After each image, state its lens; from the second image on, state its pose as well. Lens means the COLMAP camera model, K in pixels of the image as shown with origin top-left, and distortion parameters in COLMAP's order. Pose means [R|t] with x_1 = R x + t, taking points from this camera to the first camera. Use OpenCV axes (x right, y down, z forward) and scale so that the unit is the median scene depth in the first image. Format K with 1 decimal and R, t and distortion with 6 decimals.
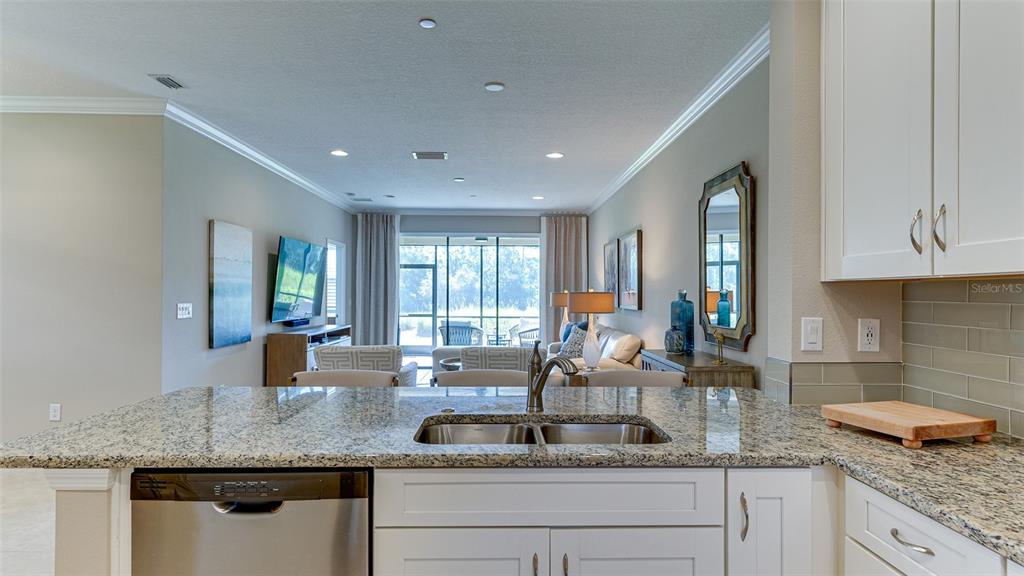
lens RADIAL K [[559.1, 0, 512.9], [0, 559.1, 294.7], [0, 0, 1]] dist [0.002134, -0.000197]
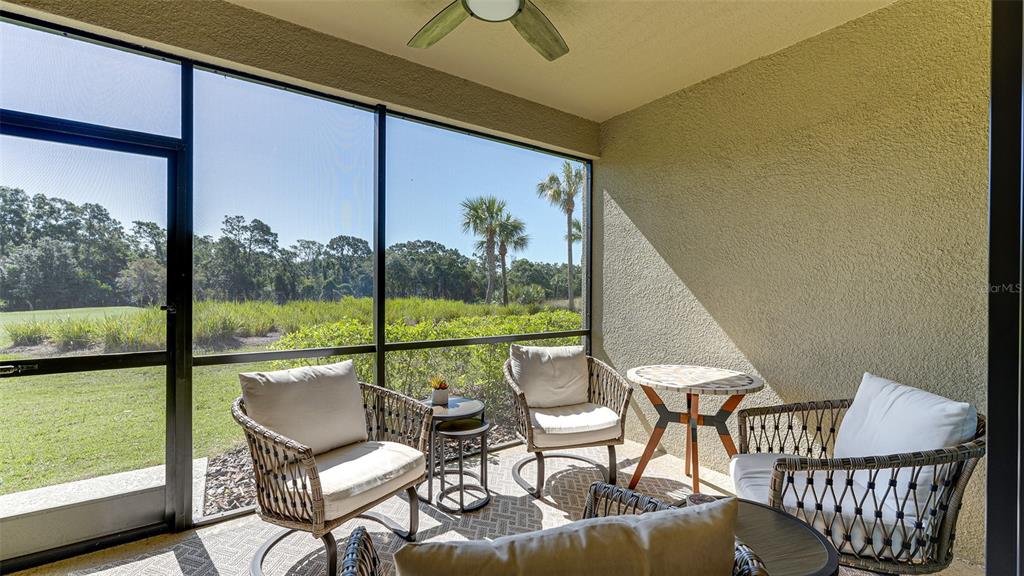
lens RADIAL K [[421.8, 0, 512.0], [0, 421.8, 288.0], [0, 0, 1]] dist [-0.000443, -0.000033]
pose [[0.832552, 0.002018, 0.553944, -0.260178], [-0.002369, 0.999997, -0.000082, 0.015242], [-0.553942, -0.001244, 0.832554, 1.656991]]
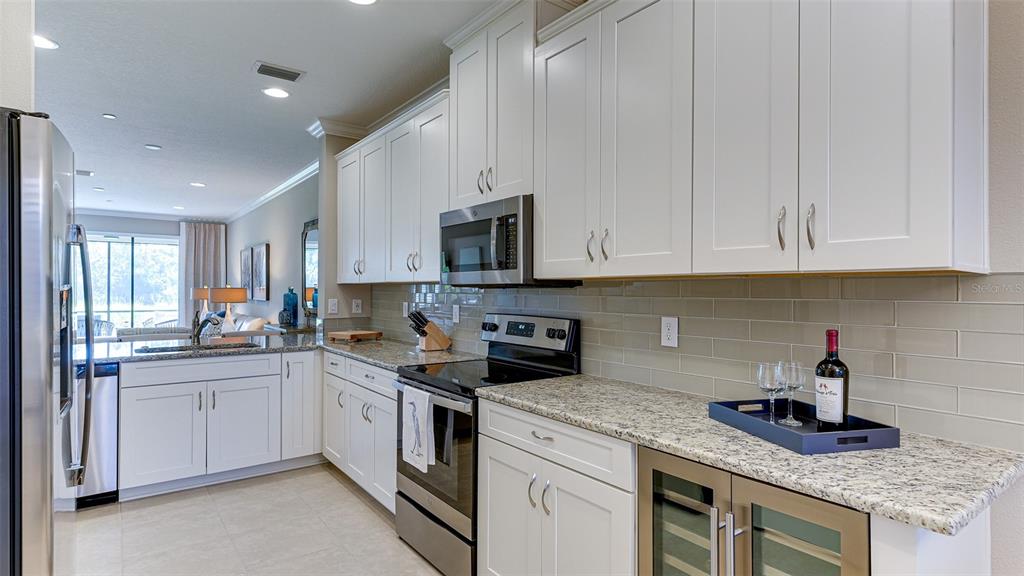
lens RADIAL K [[508.2, 0, 508.0], [0, 508.2, 290.7], [0, 0, 1]] dist [-0.000250, -0.000055]
pose [[0.803312, 0.001988, 0.595555, -0.049399], [-0.002258, 0.999997, -0.000291, 0.001512], [-0.595554, -0.001111, 0.803314, -0.393201]]
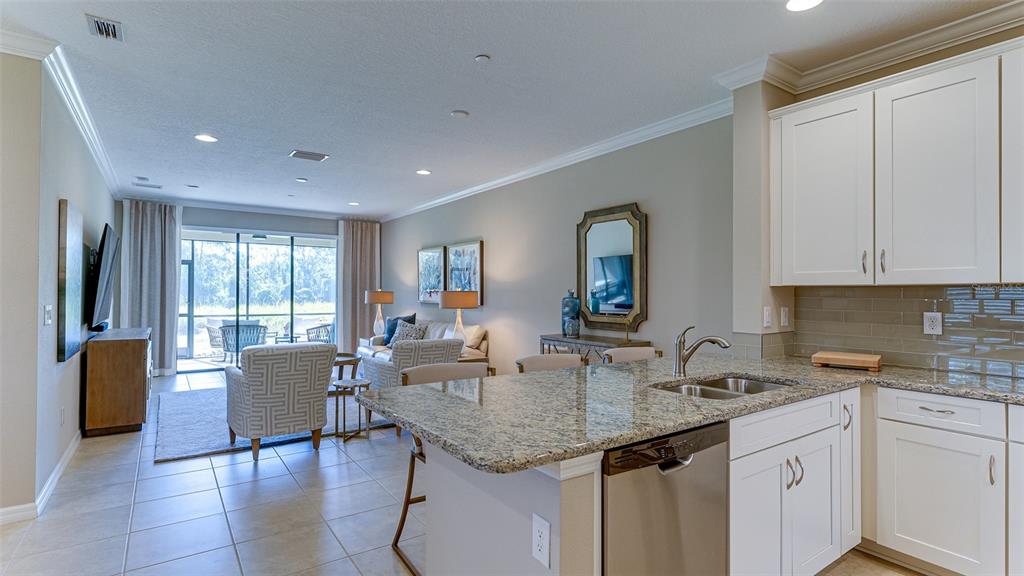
lens RADIAL K [[490.5, 0, 500.1], [0, 490.5, 287.0], [0, 0, 1]] dist [0.003566, 0.000672]
pose [[0.837500, 0.005671, 0.546409, -0.333844], [0.000325, 0.999941, -0.010875, -0.001588], [-0.546438, 0.009286, 0.837448, 0.066559]]
